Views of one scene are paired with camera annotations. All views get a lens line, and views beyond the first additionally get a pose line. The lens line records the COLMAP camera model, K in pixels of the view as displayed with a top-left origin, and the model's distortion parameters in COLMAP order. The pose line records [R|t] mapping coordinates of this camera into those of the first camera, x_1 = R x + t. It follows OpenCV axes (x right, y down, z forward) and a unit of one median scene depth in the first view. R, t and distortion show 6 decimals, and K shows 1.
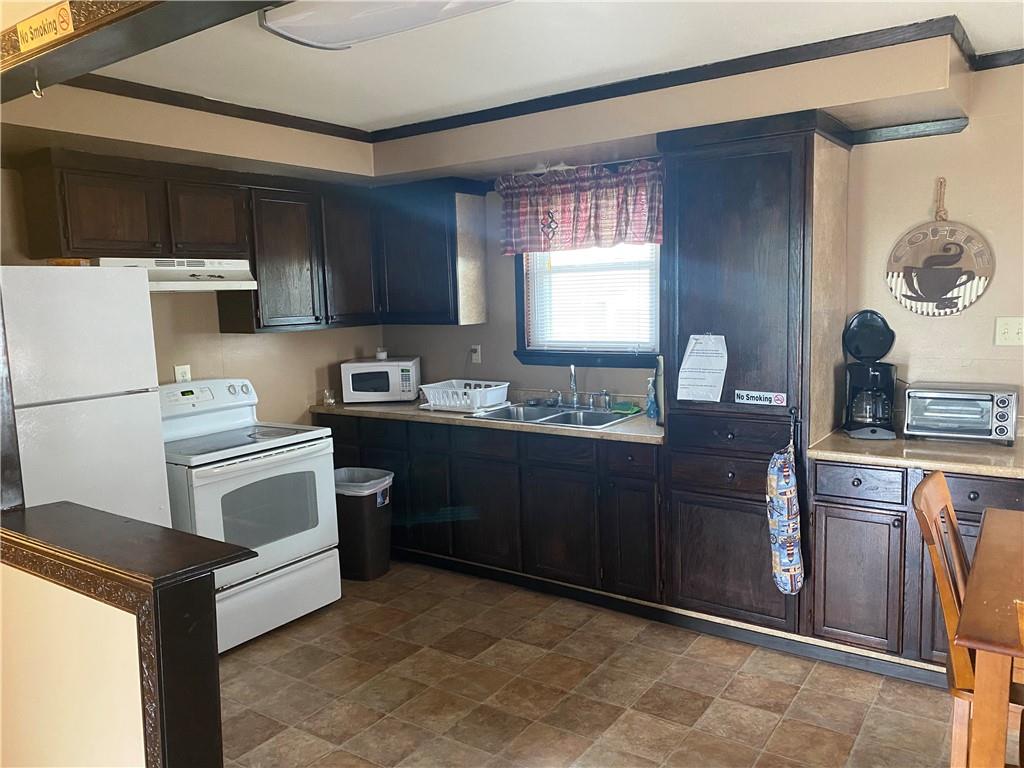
lens RADIAL K [[774.1, 0, 513.5], [0, 774.1, 386.2], [0, 0, 1]] dist [0.000576, -0.021800]
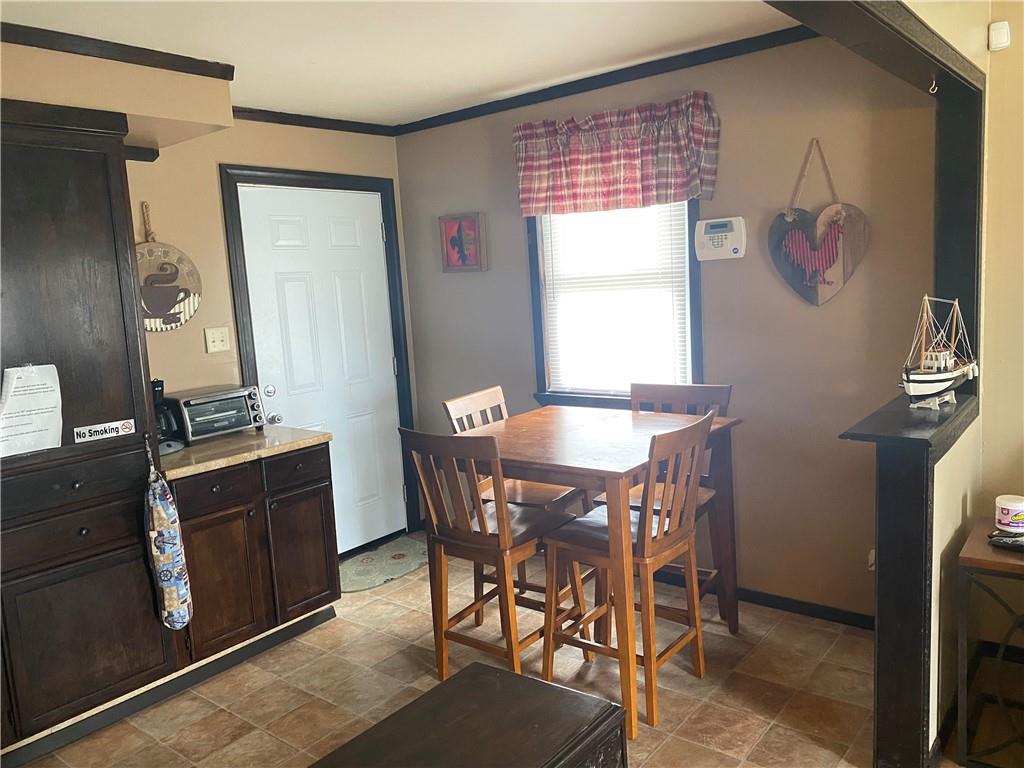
lens RADIAL K [[774.1, 0, 515.6], [0, 774.1, 382.9], [0, 0, 1]] dist [0.000576, -0.021800]
pose [[0.040231, -0.104897, 0.993669, -0.510504], [0.171234, 0.980486, 0.096573, -0.041612], [-0.984409, 0.166265, 0.057408, 0.483765]]
